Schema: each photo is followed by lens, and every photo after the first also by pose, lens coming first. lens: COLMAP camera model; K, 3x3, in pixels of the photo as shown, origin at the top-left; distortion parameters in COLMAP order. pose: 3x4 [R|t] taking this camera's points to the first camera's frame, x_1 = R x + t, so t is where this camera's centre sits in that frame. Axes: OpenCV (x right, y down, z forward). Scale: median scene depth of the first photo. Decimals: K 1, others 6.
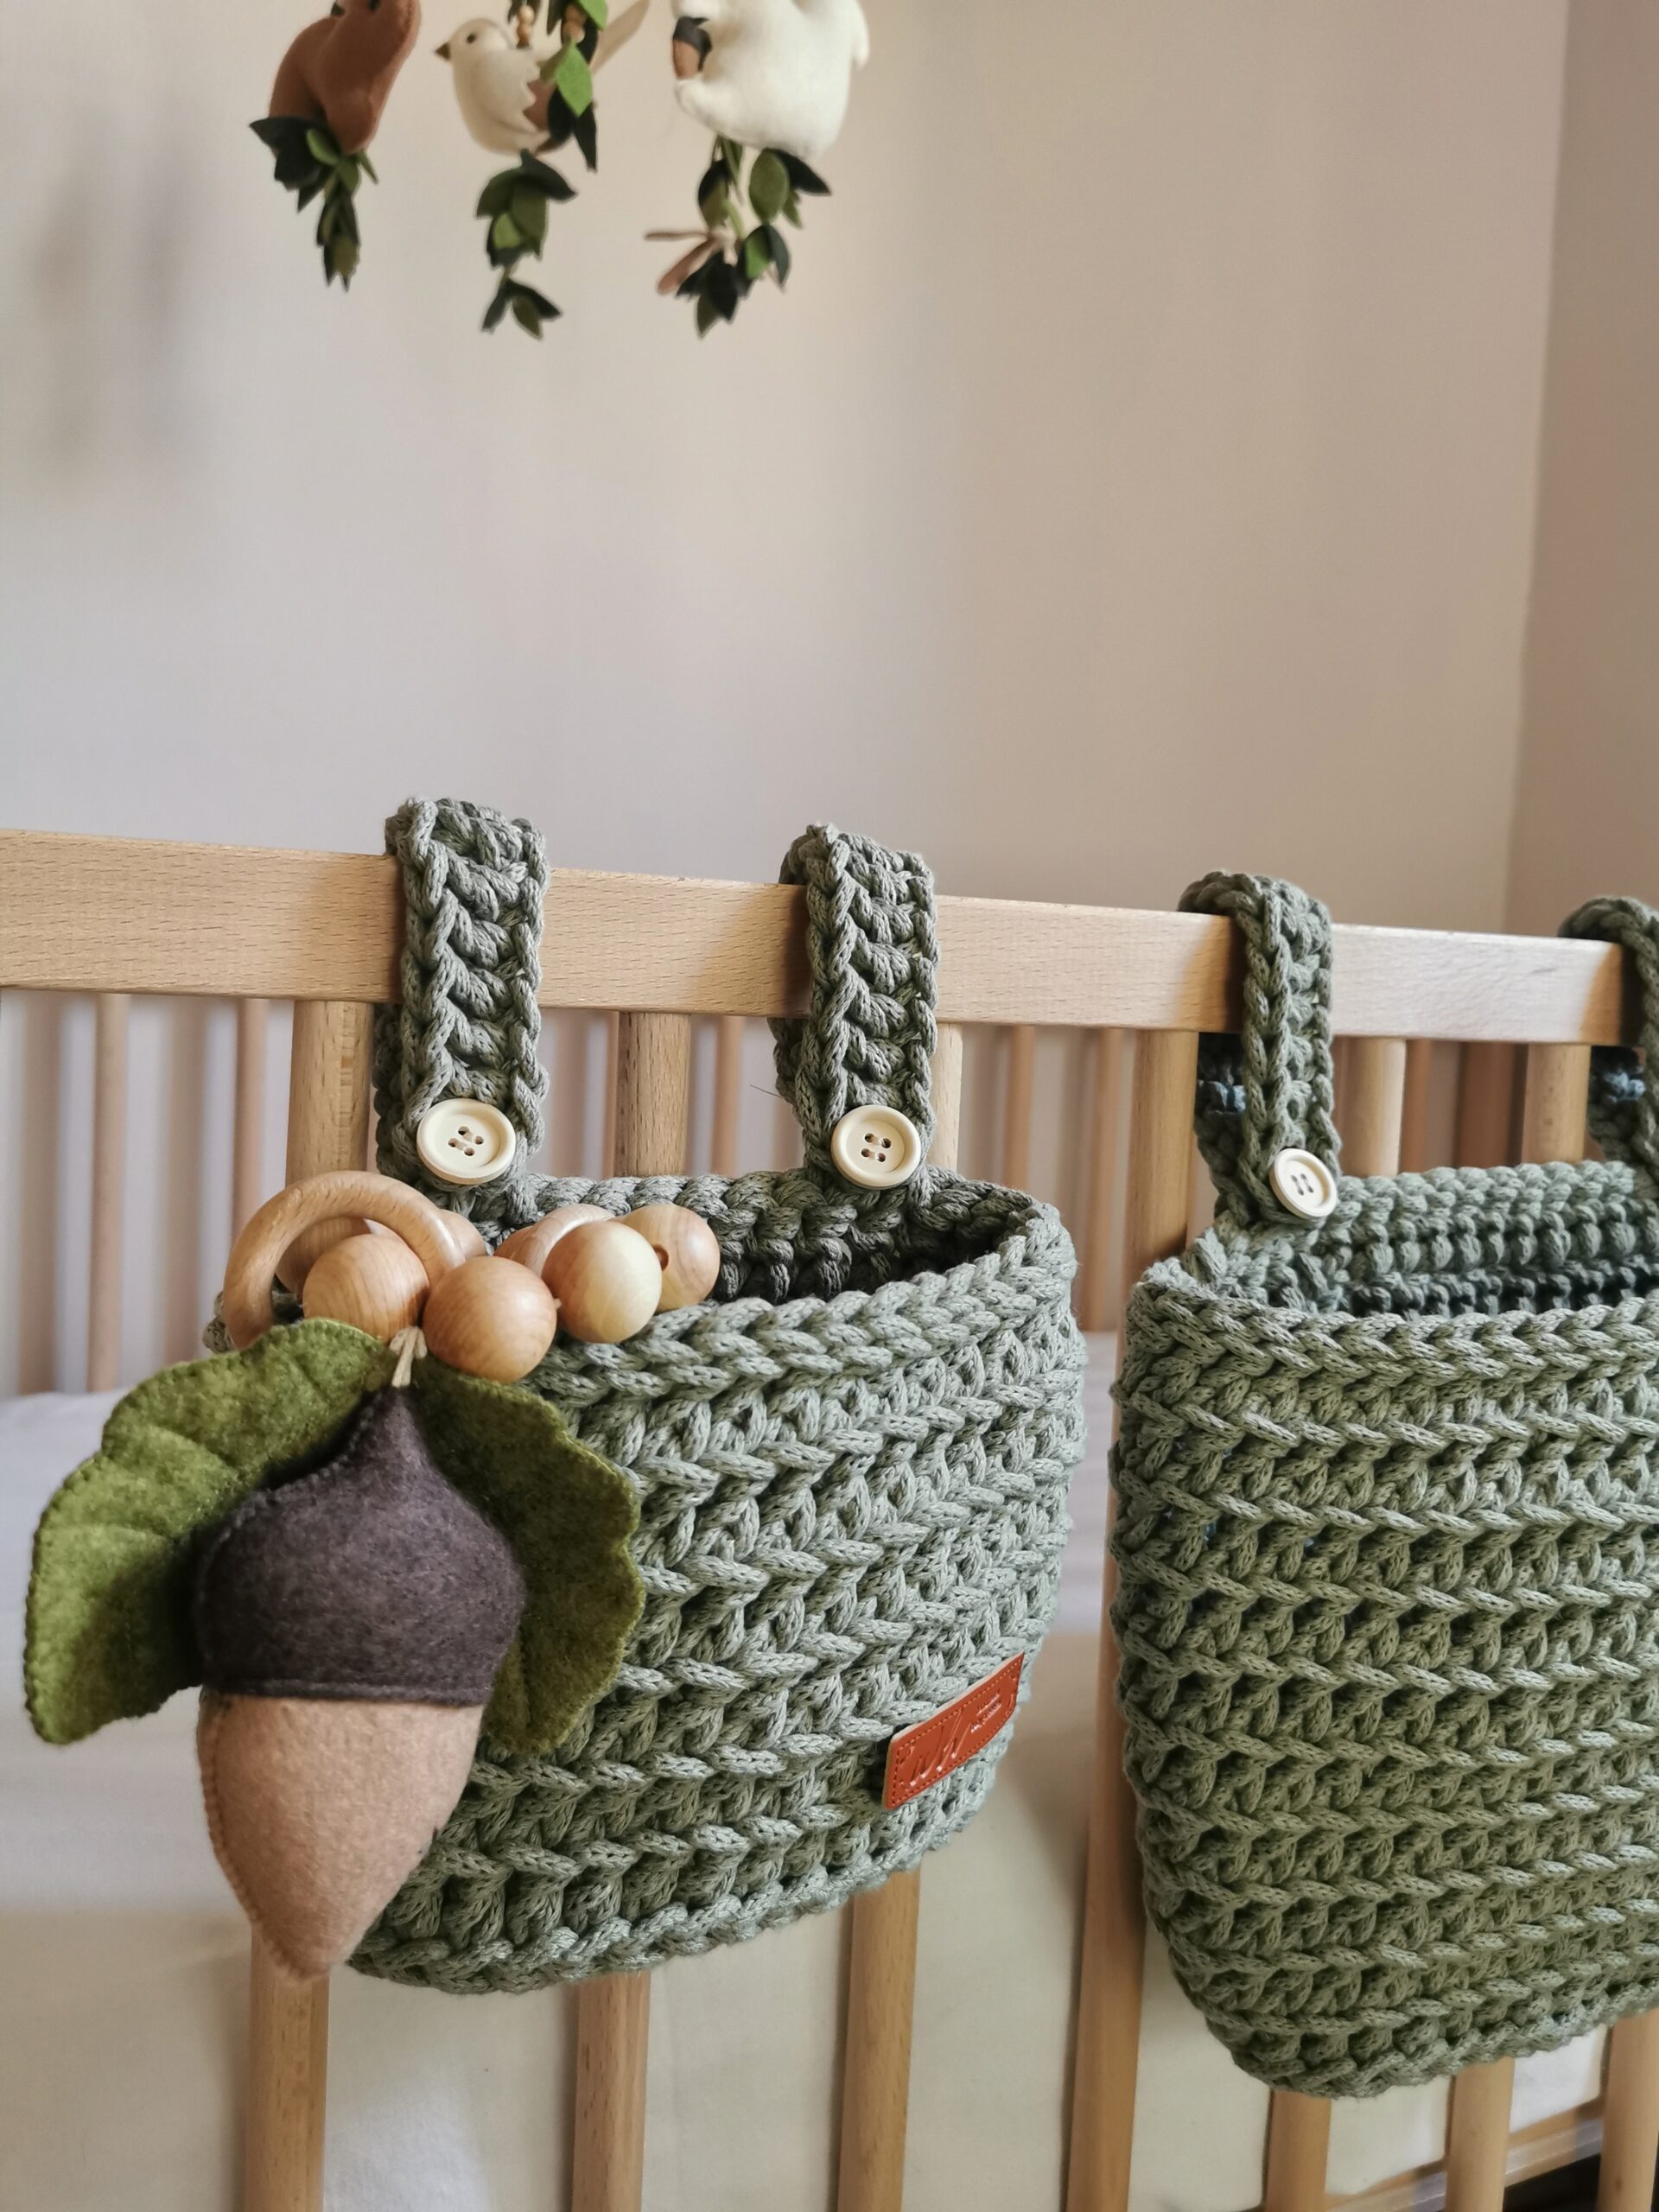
lens RADIAL K [[1893.5, 0, 799.1], [0, 1893.5, 1102.7], [0, 0, 1]] dist [-0.007858, -0.013779]
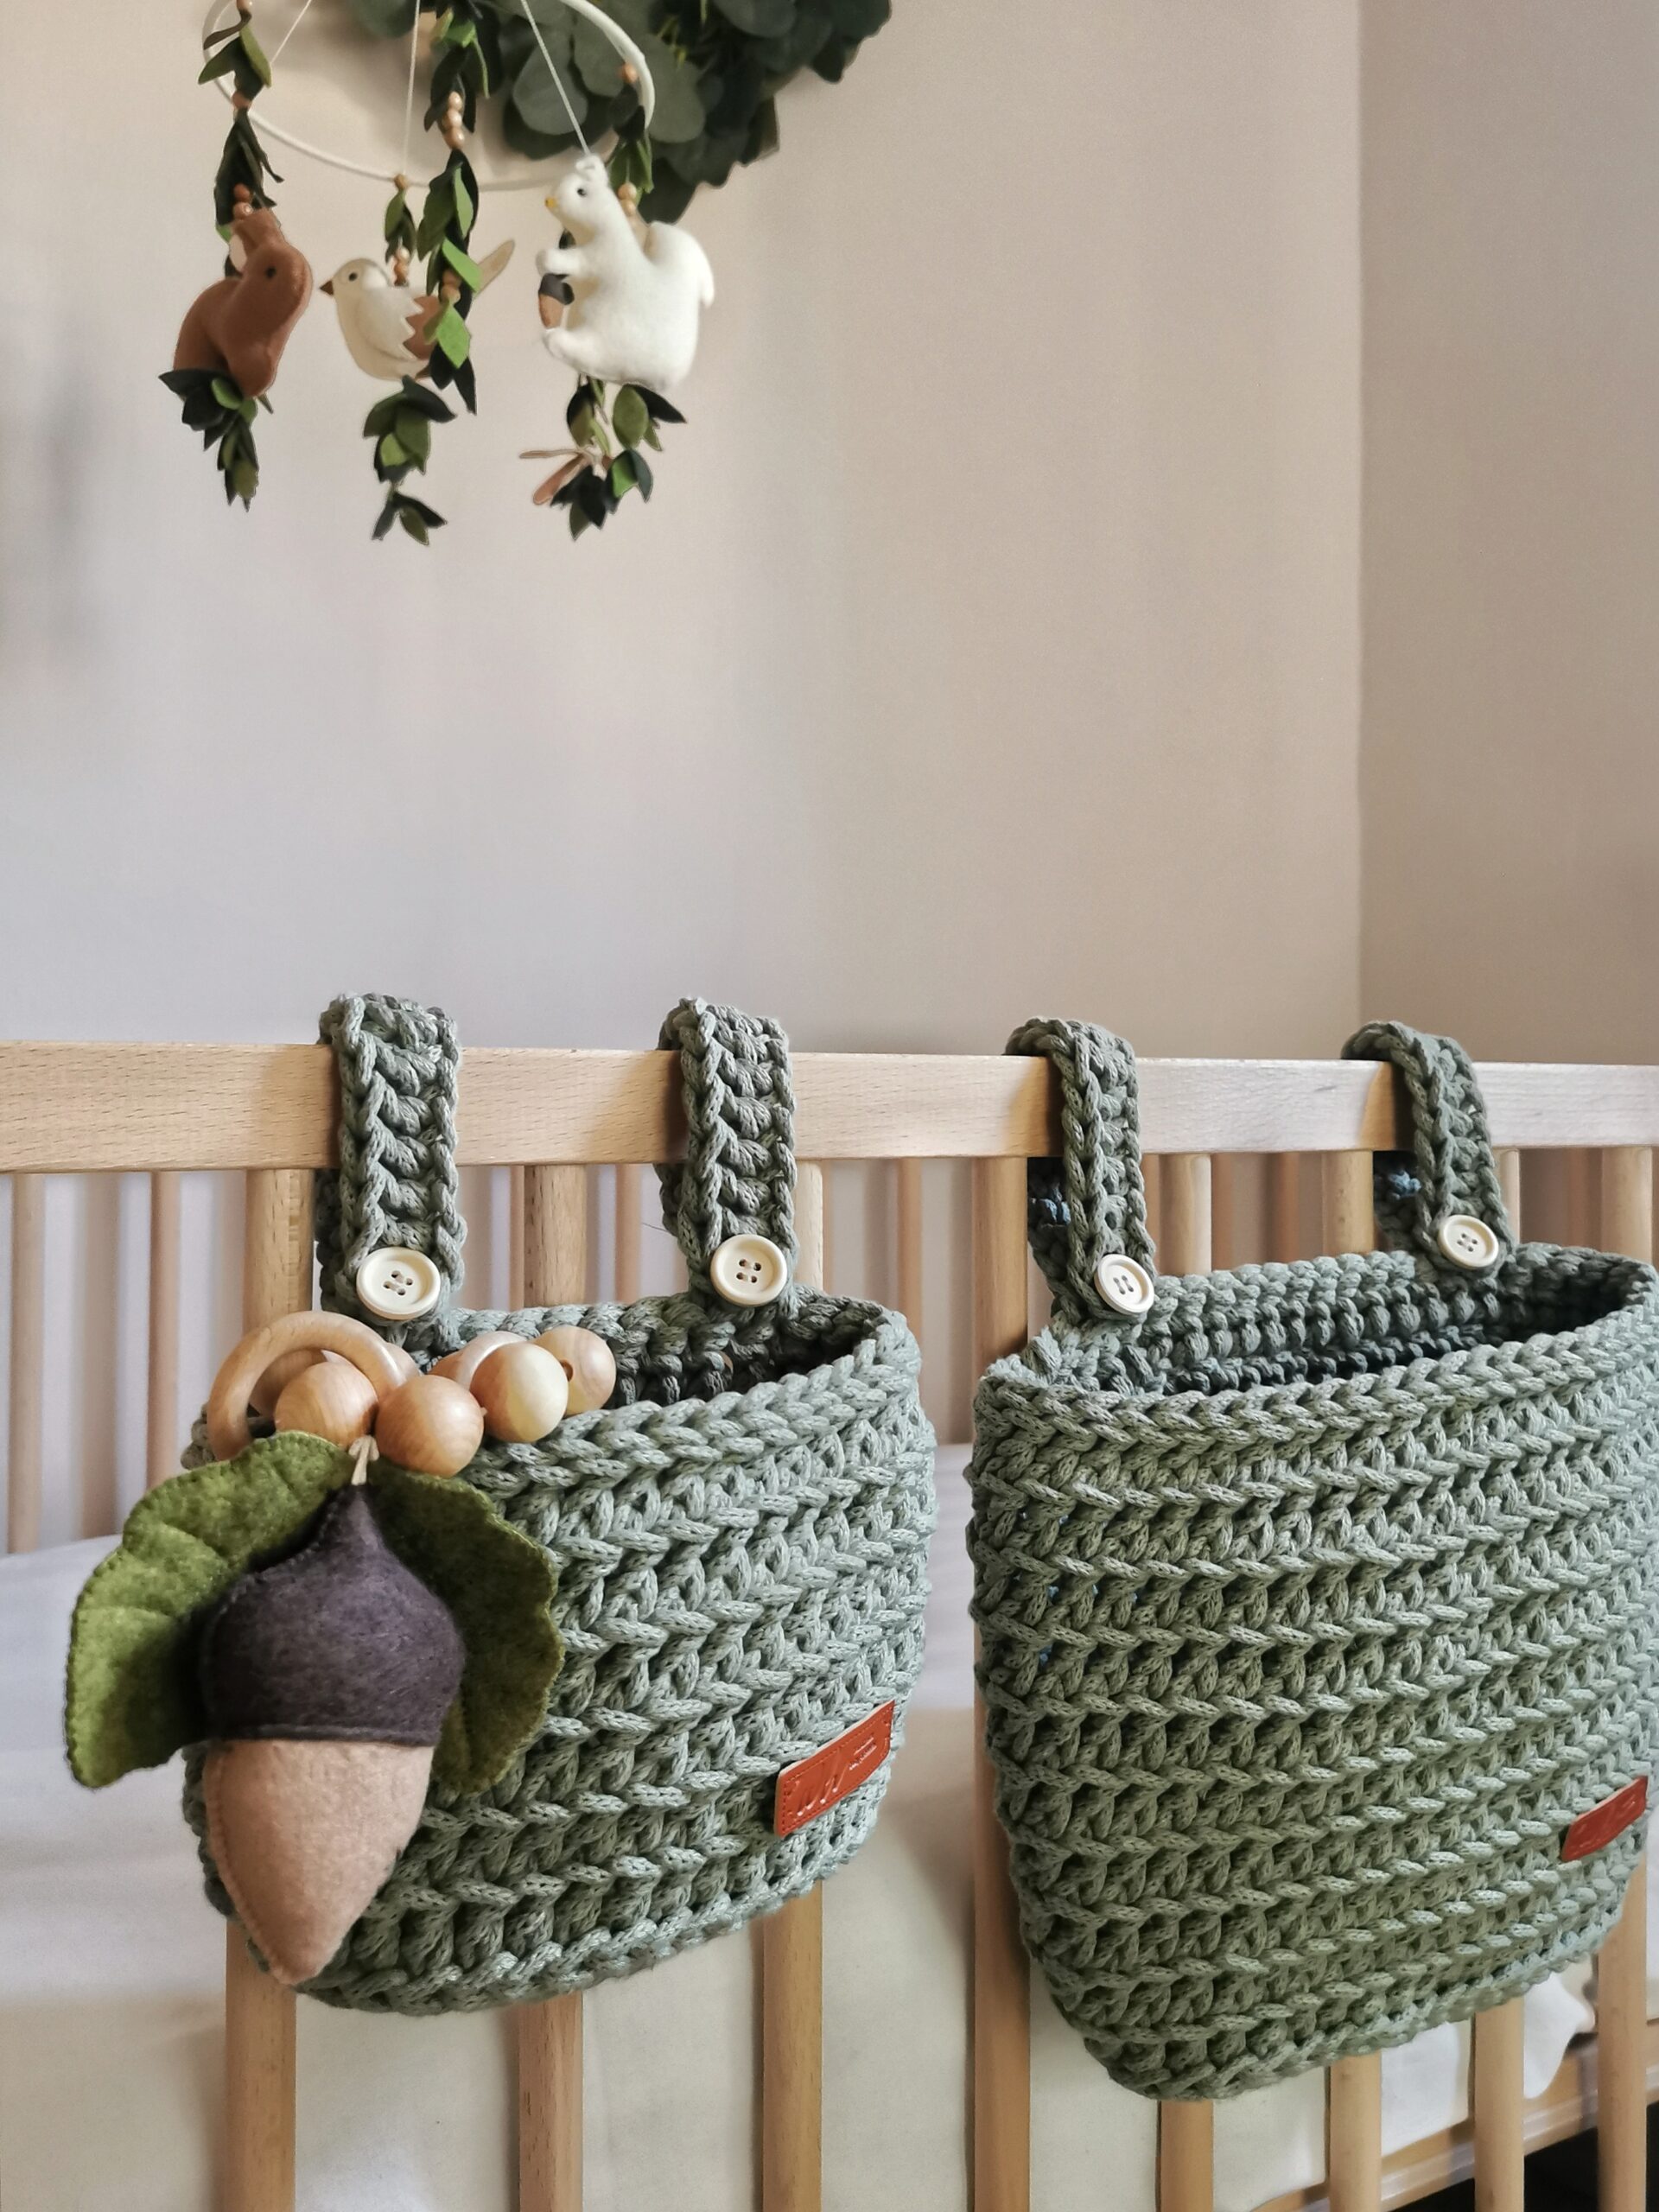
lens RADIAL K [[1988.8, 0, 824.5], [0, 1988.8, 1044.0], [0, 0, 1]] dist [-0.003145, -0.000467]
pose [[0.997215, -0.043542, 0.060544, 0.018817], [0.048901, 0.994736, -0.090049, -0.003018], [-0.056304, 0.092759, 0.994095, -0.237756]]
